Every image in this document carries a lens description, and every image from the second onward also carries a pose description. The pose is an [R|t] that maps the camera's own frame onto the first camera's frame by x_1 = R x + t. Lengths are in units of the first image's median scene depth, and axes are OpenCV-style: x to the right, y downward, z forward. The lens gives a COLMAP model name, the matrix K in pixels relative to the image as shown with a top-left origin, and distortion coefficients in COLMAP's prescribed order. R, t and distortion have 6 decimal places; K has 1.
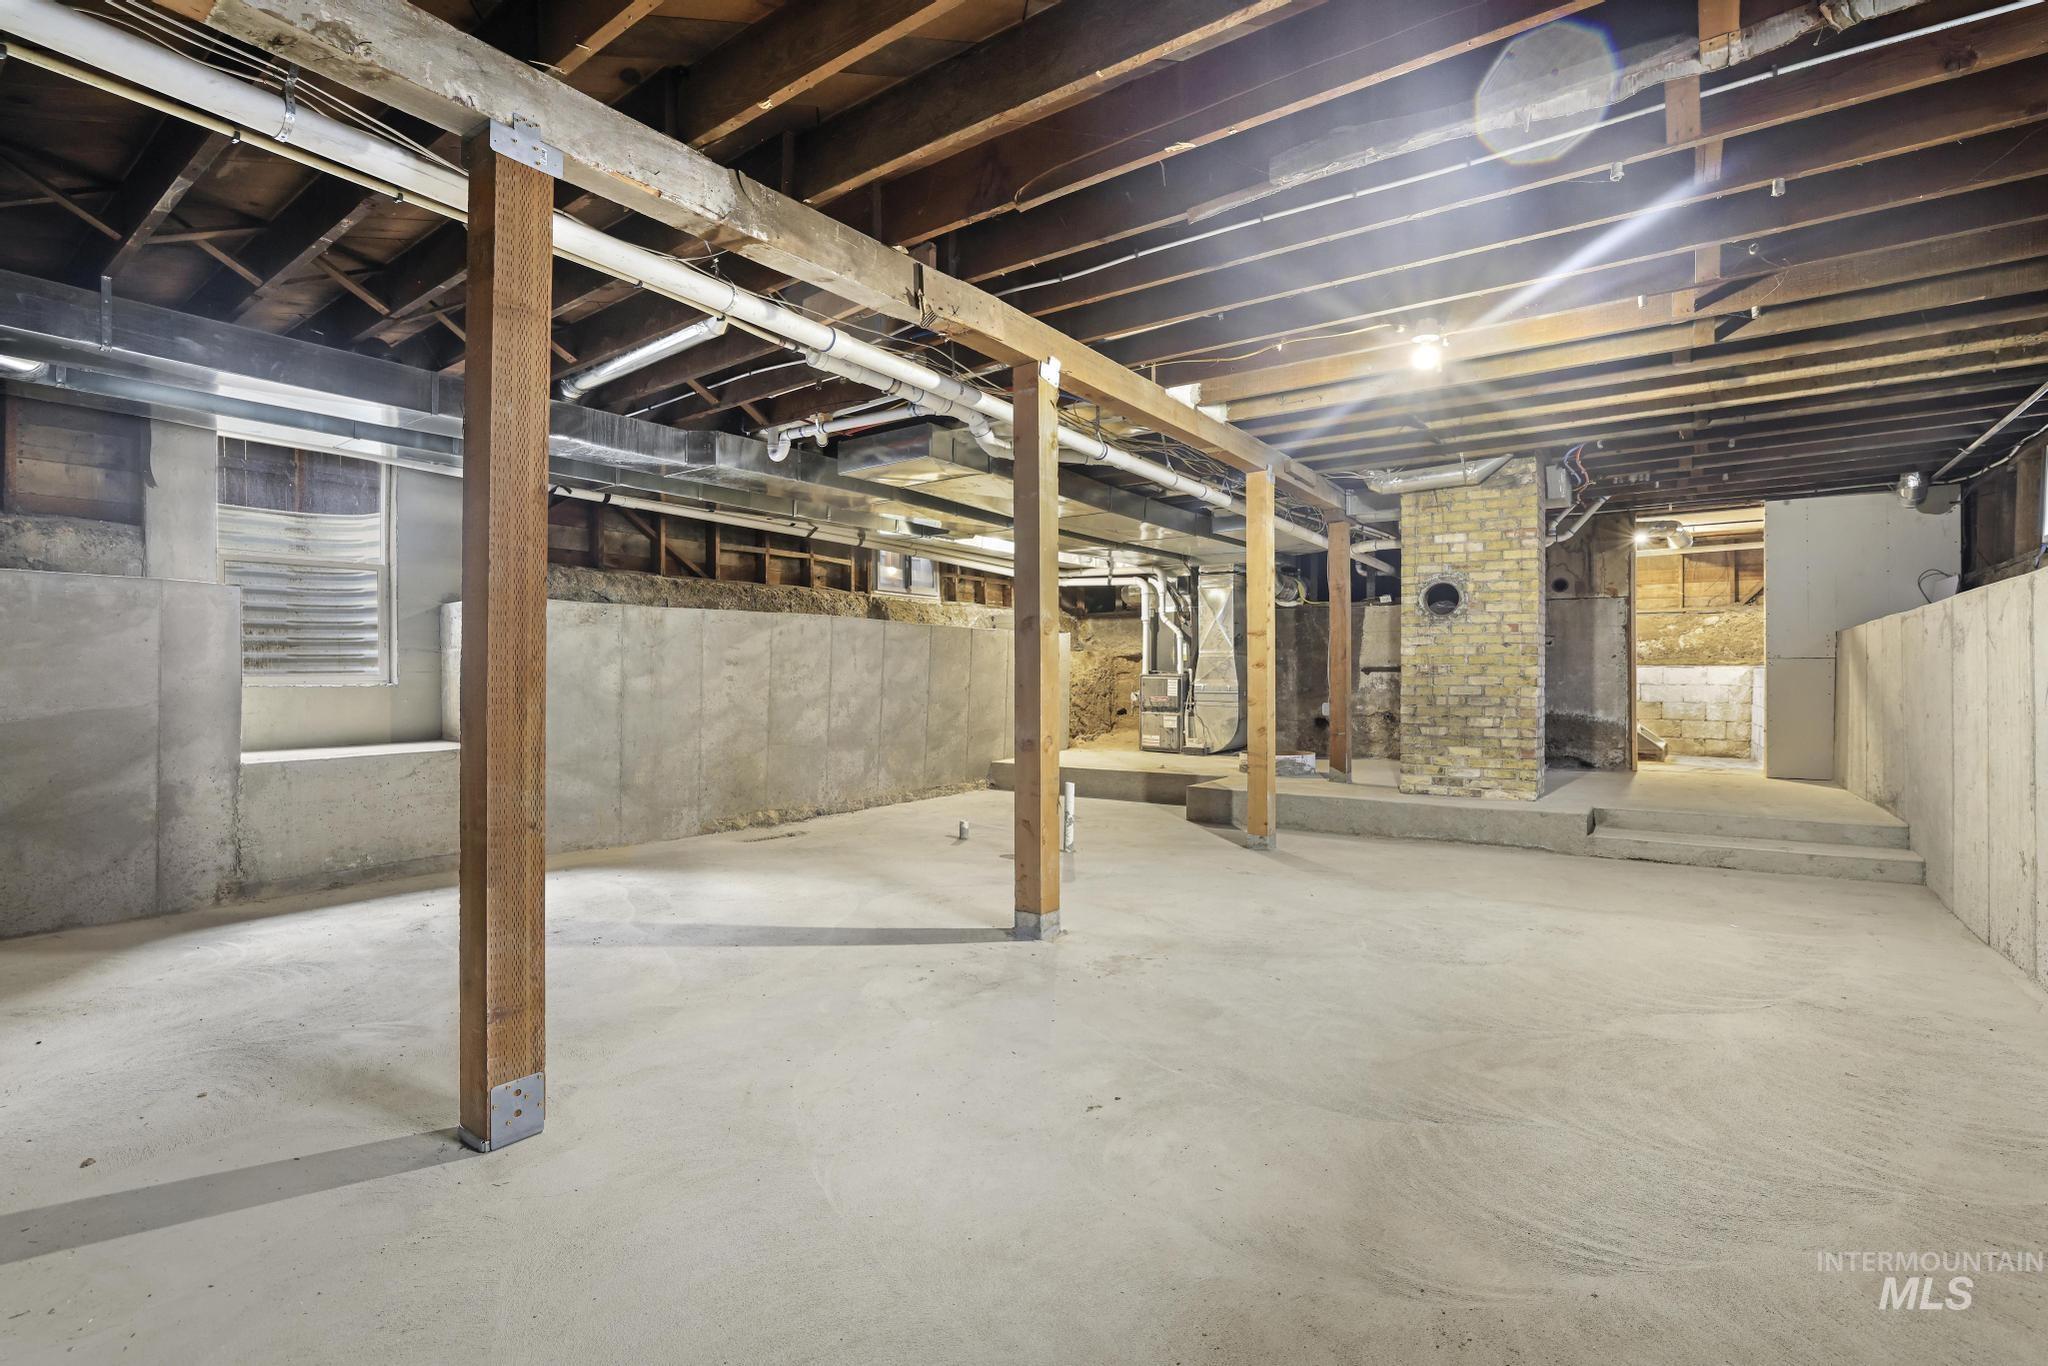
lens RADIAL K [[935.4, 0, 1033.2], [0, 935.4, 683.8], [0, 0, 1]] dist [-0.002553, -0.000082]
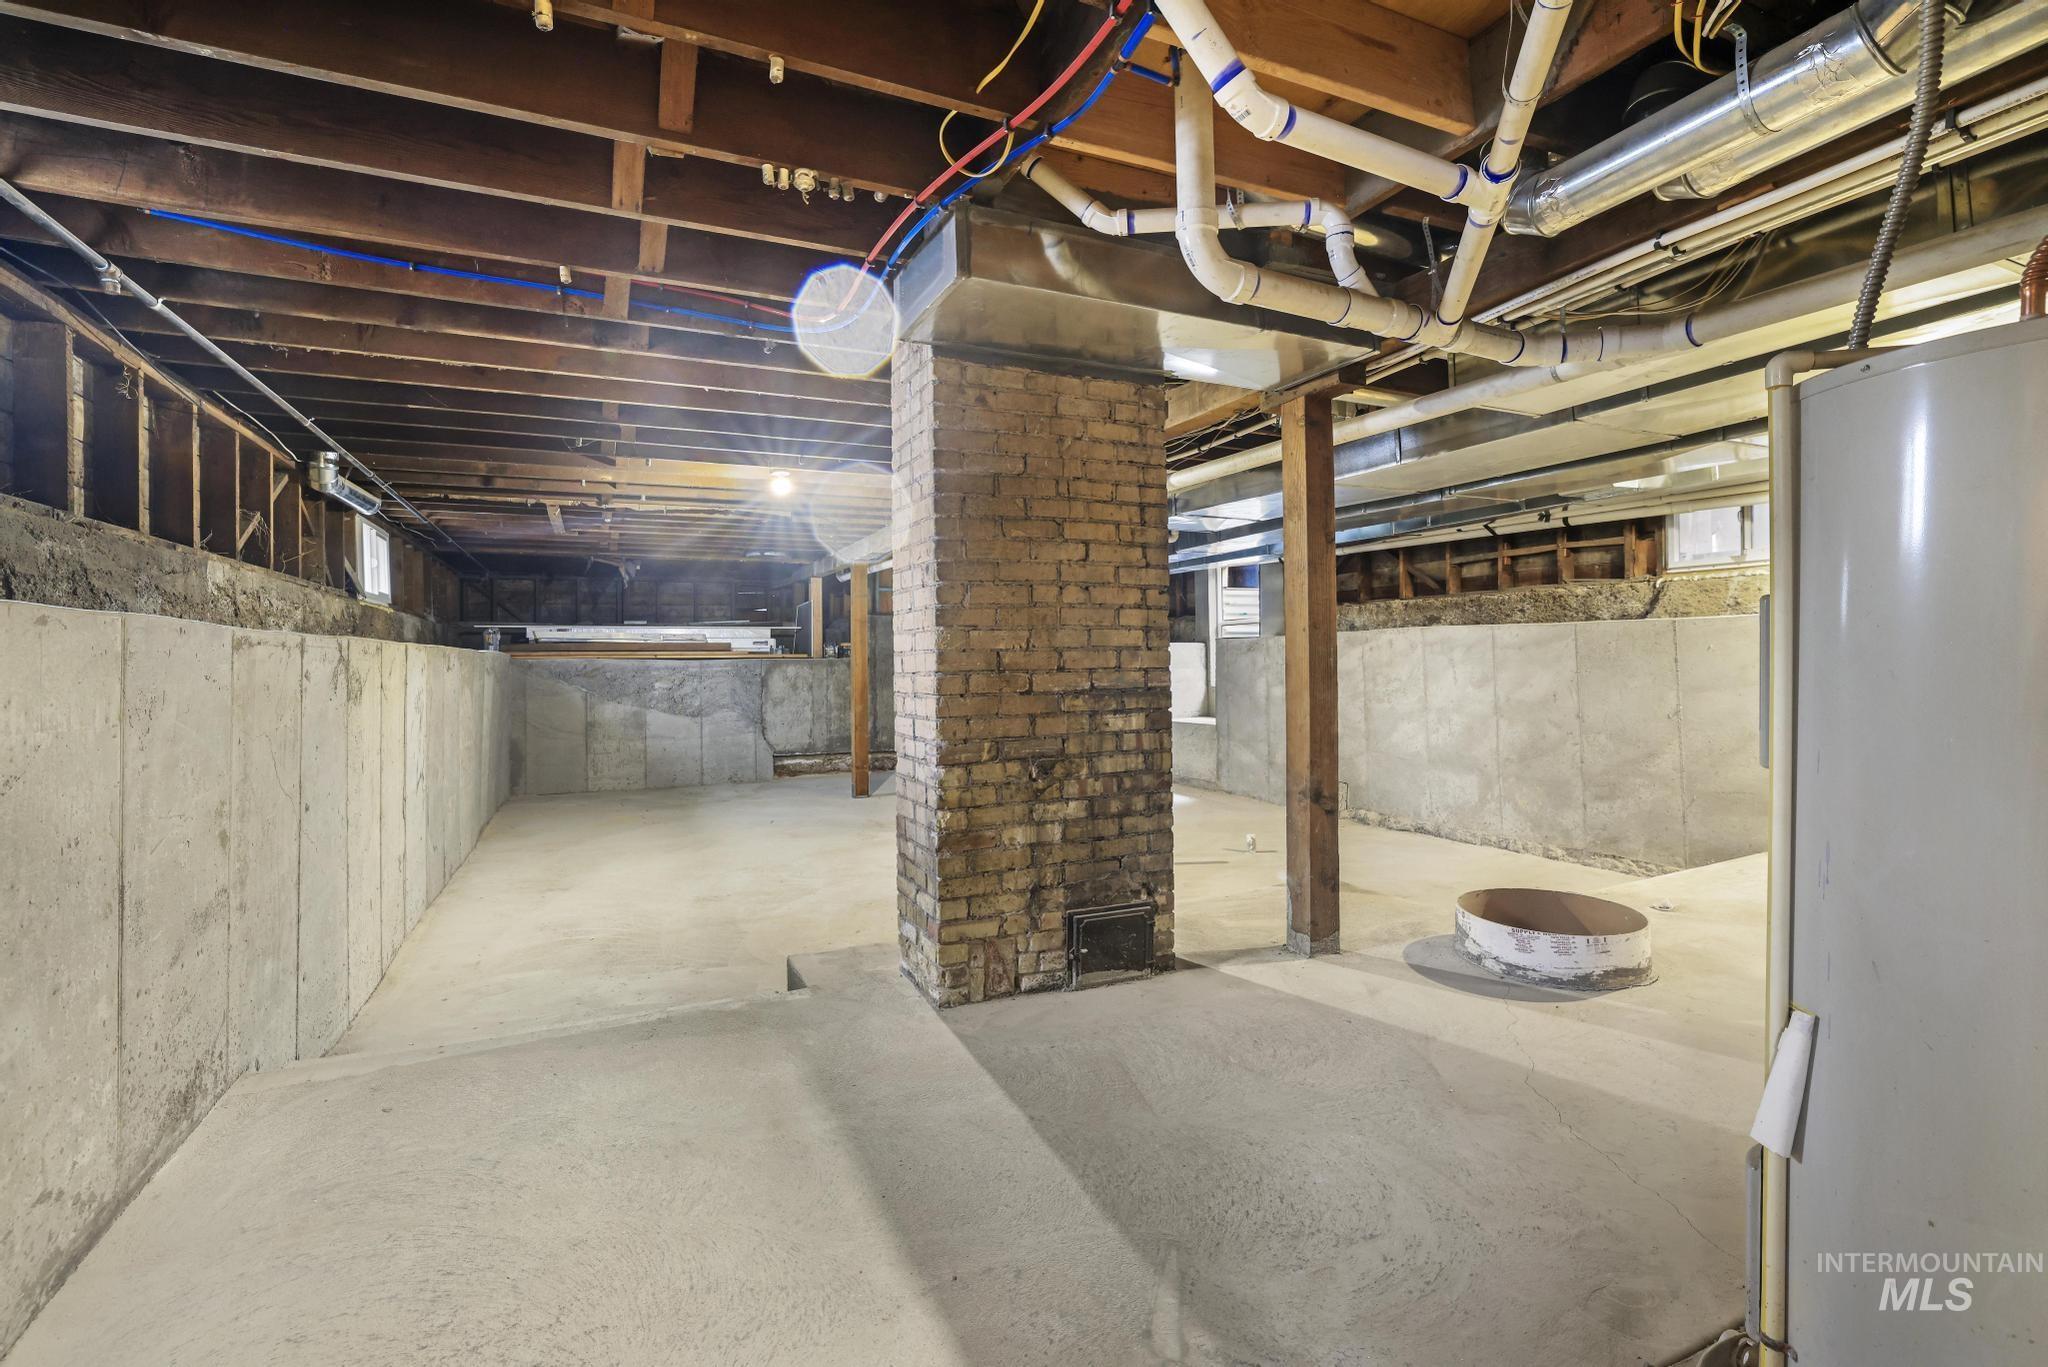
lens RADIAL K [[935.4, 0, 1030.7], [0, 935.4, 669.6], [0, 0, 1]] dist [-0.002553, -0.000082]
pose [[-0.469491, 0.012317, -0.882851, 0.801238], [0.002718, 0.999918, 0.012505, -0.041583], [0.882933, 0.003471, -0.469486, 1.073038]]
